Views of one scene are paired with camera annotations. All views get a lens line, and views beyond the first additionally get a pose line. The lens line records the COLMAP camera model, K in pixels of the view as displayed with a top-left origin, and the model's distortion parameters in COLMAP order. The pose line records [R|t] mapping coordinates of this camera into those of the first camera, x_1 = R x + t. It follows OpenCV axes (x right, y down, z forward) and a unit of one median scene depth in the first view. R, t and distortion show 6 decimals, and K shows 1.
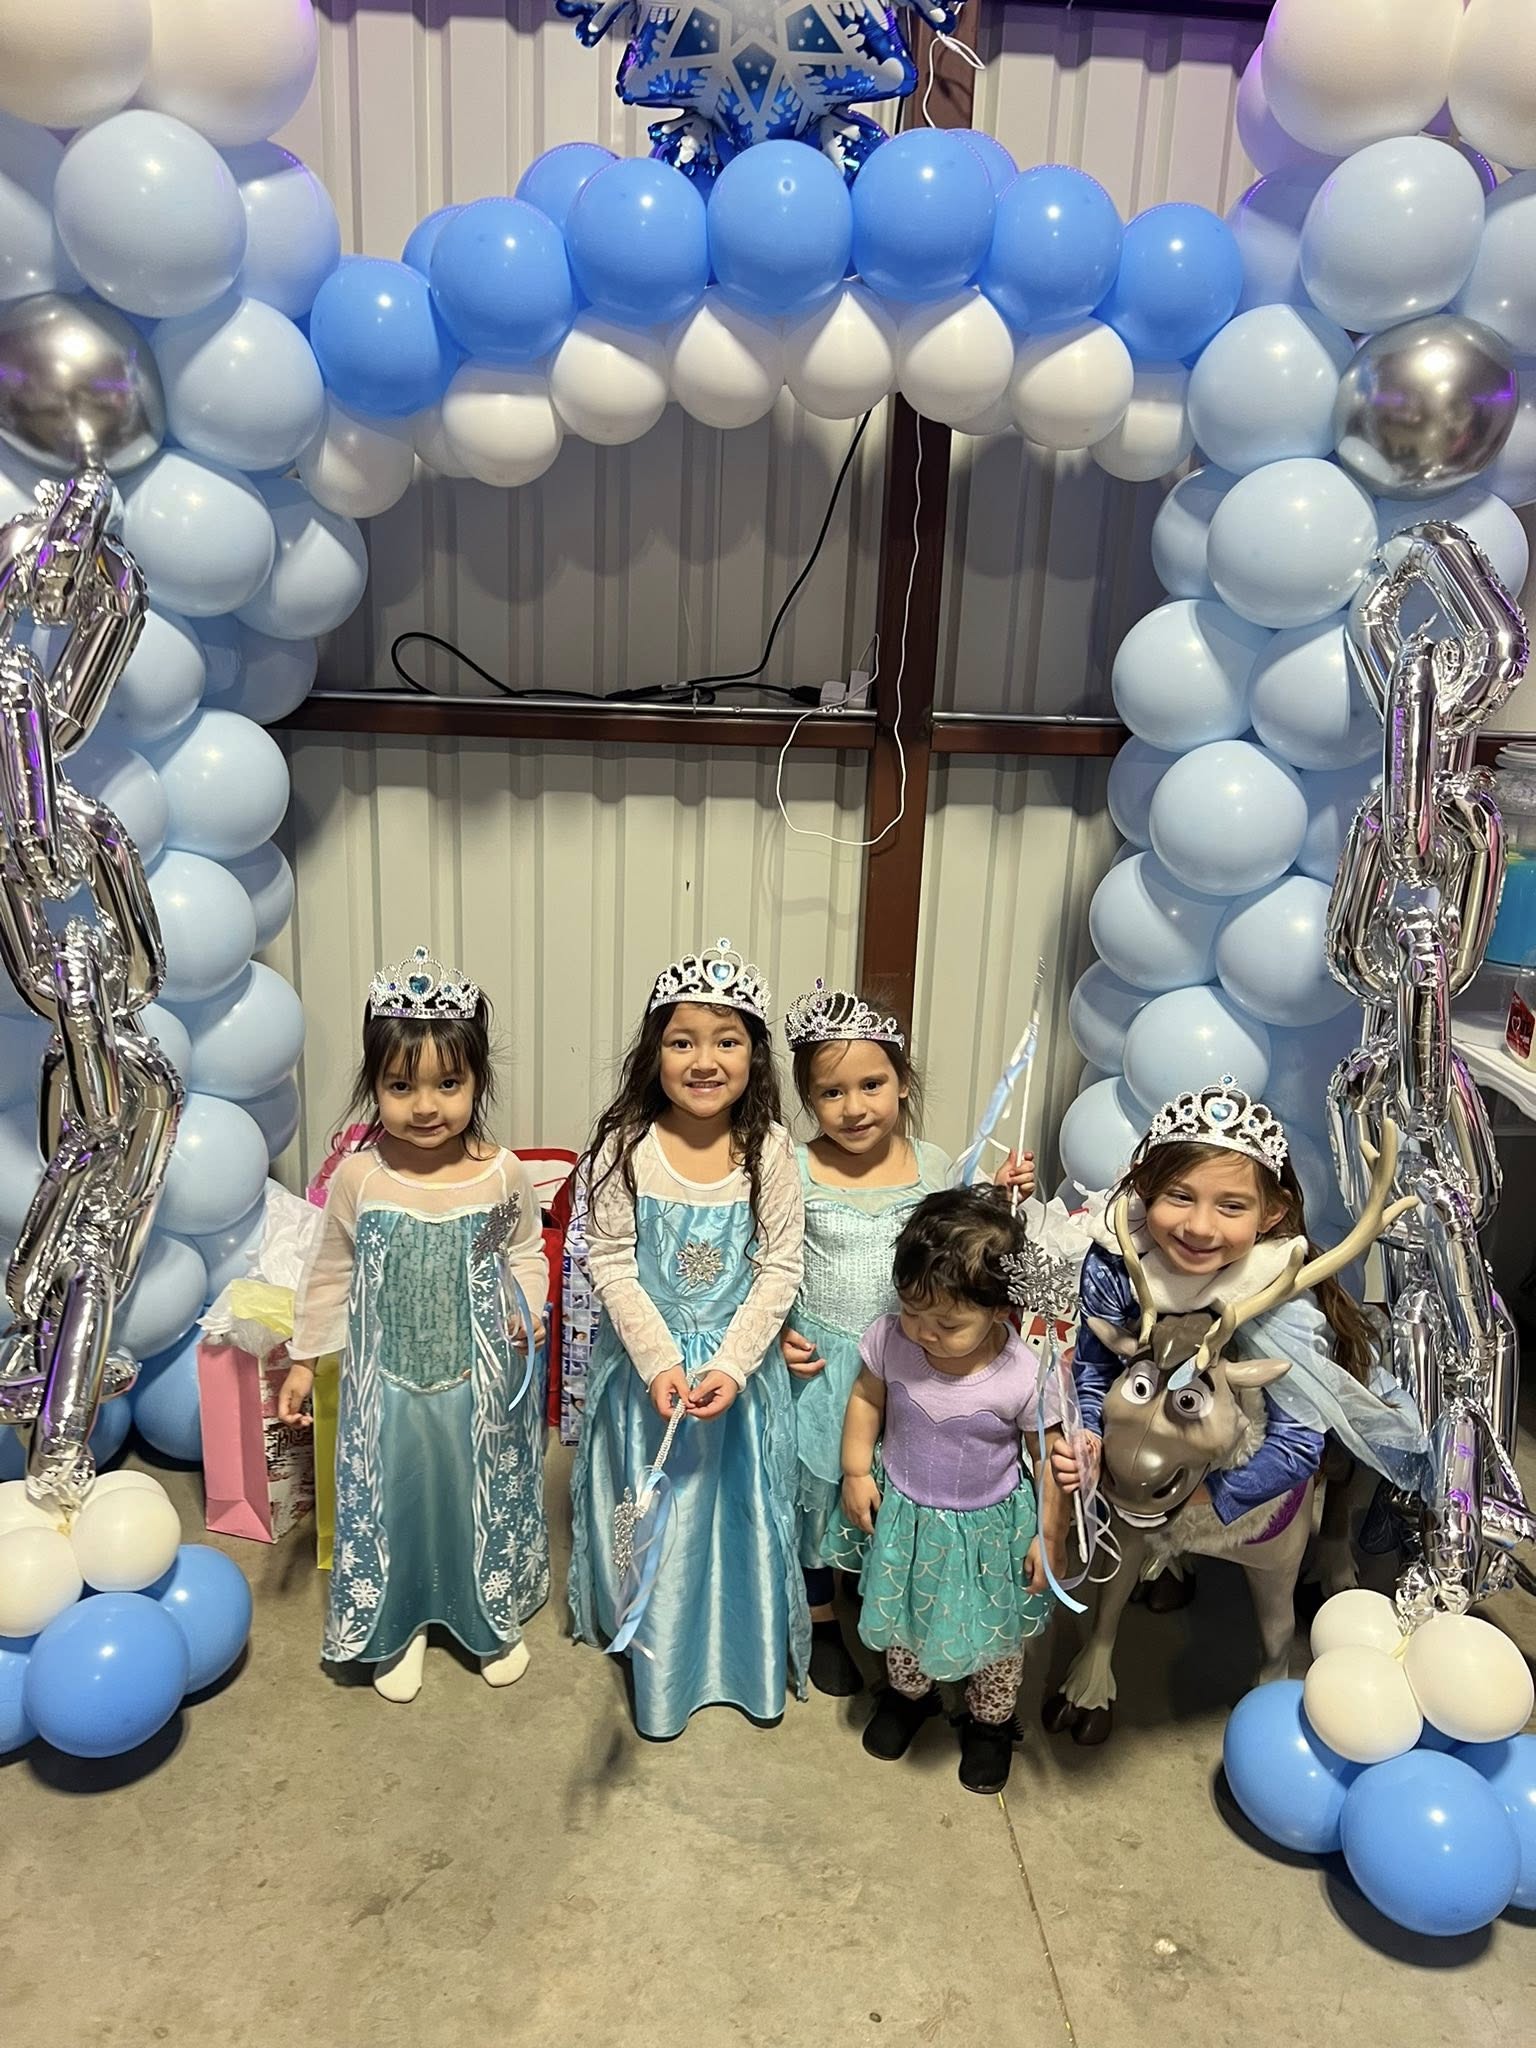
lens RADIAL K [[1683.3, 0, 737.3], [0, 1683.3, 975.5], [0, 0, 1]] dist [0.008815, 0.002066]
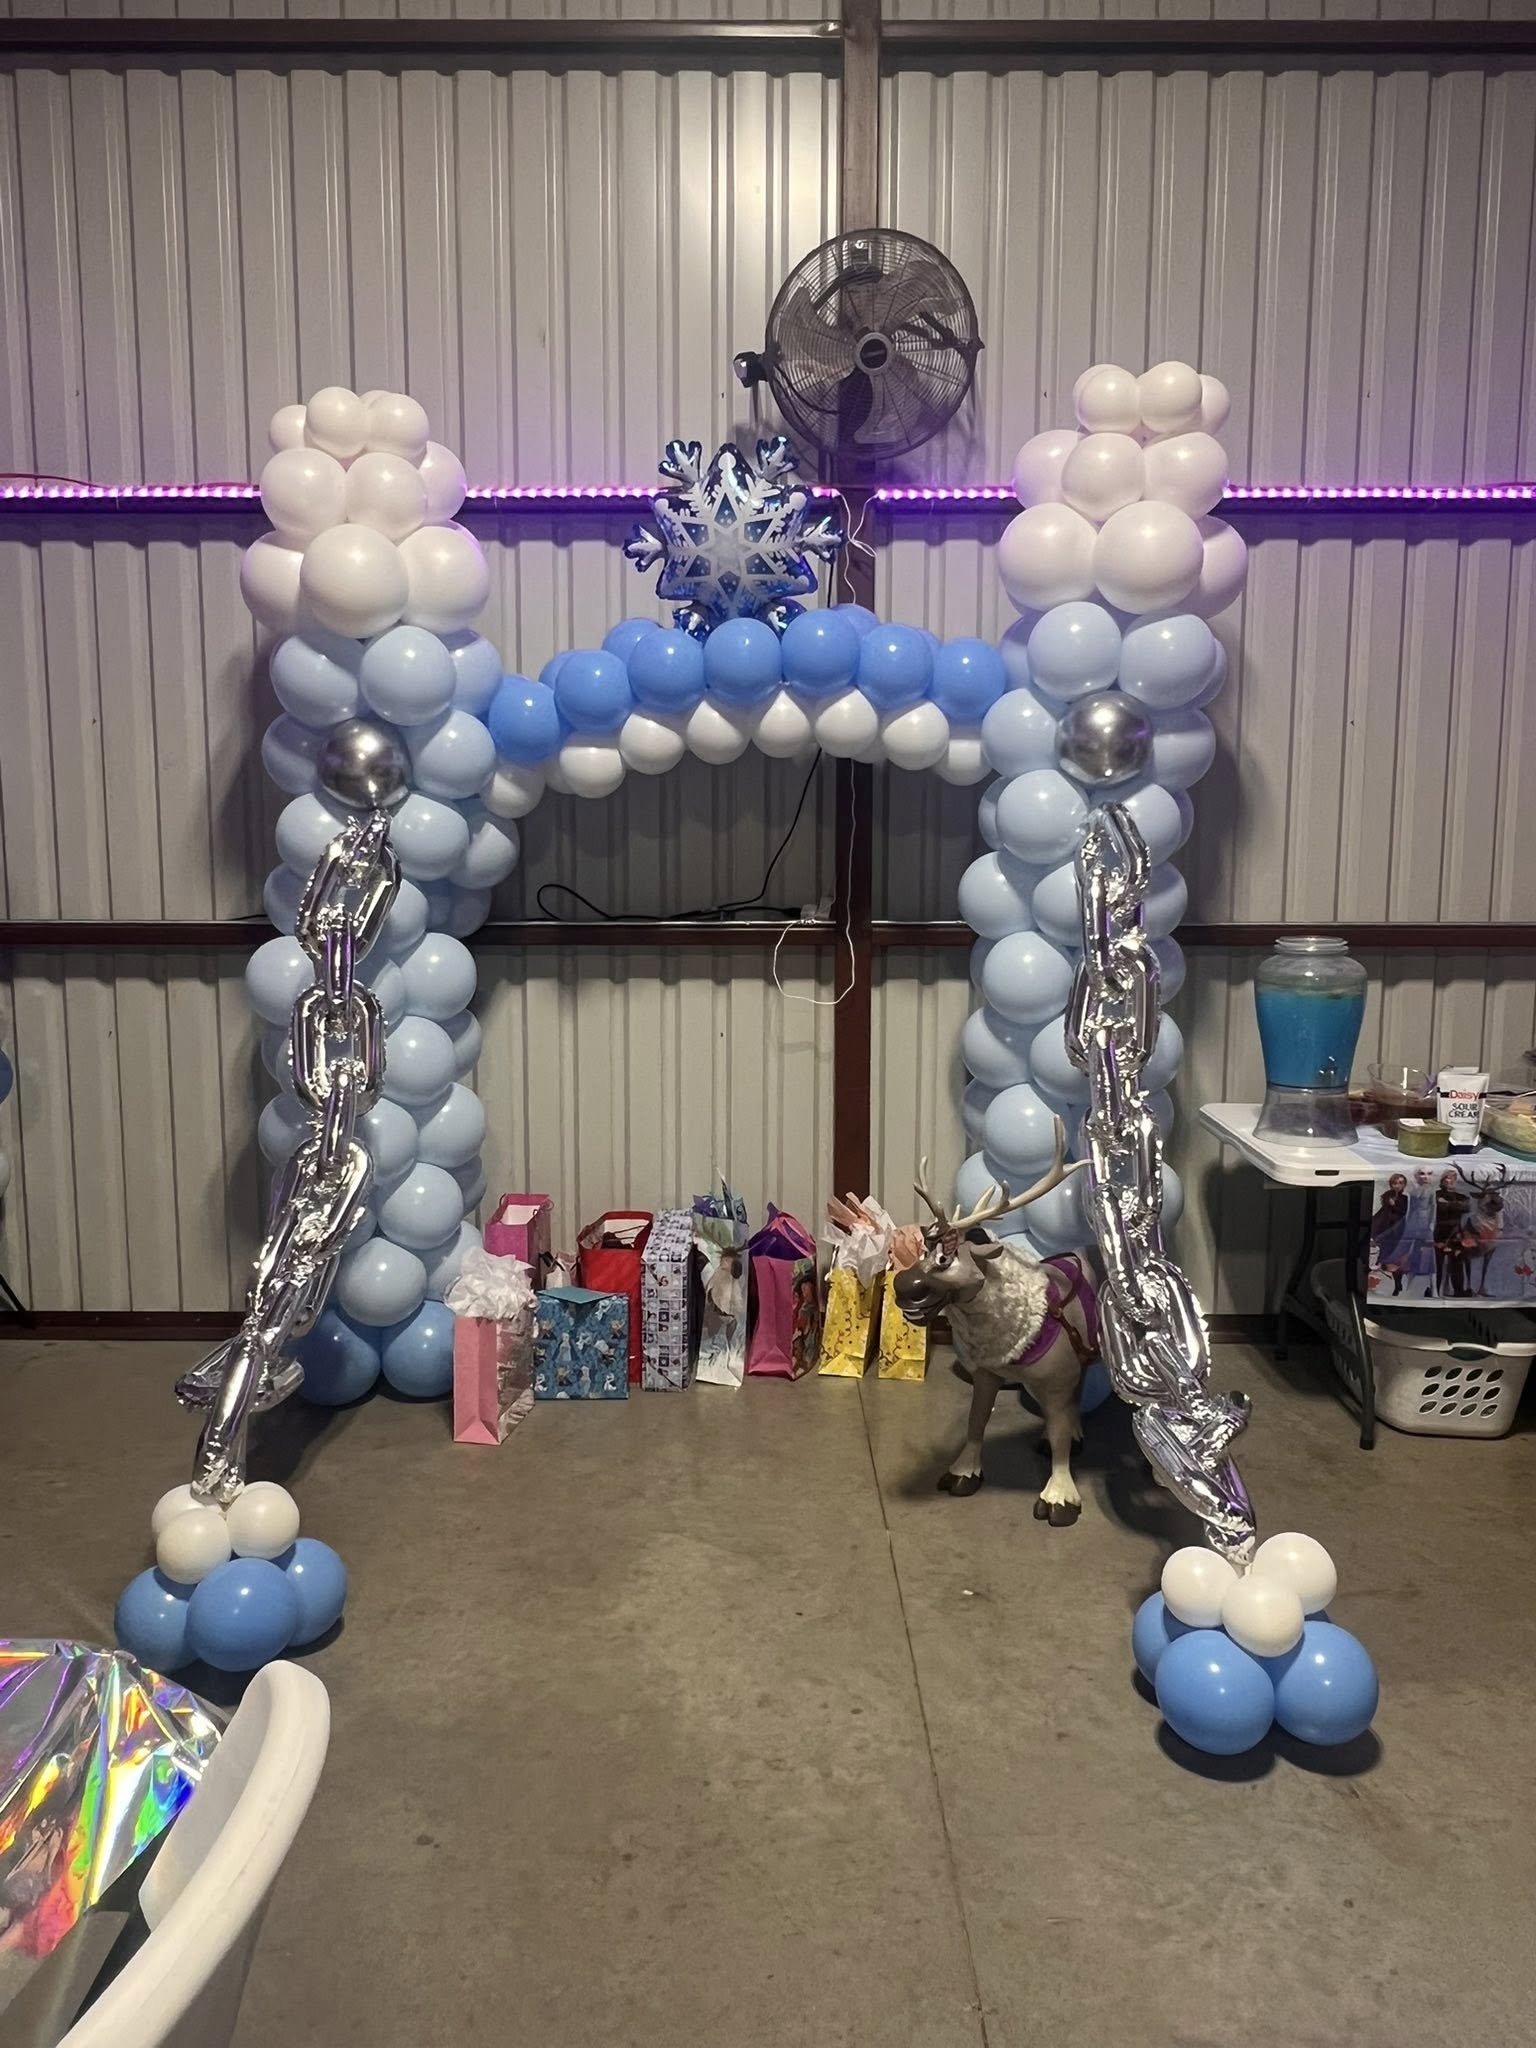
lens RADIAL K [[1544.3, 0, 756.4], [0, 1544.3, 1011.2], [0, 0, 1]] dist [0.051150, -0.072991]
pose [[0.997875, -0.030941, -0.057340, 0.117026], [0.024754, 0.994097, -0.105636, 0.105828], [0.060271, 0.103992, 0.992750, -0.586688]]
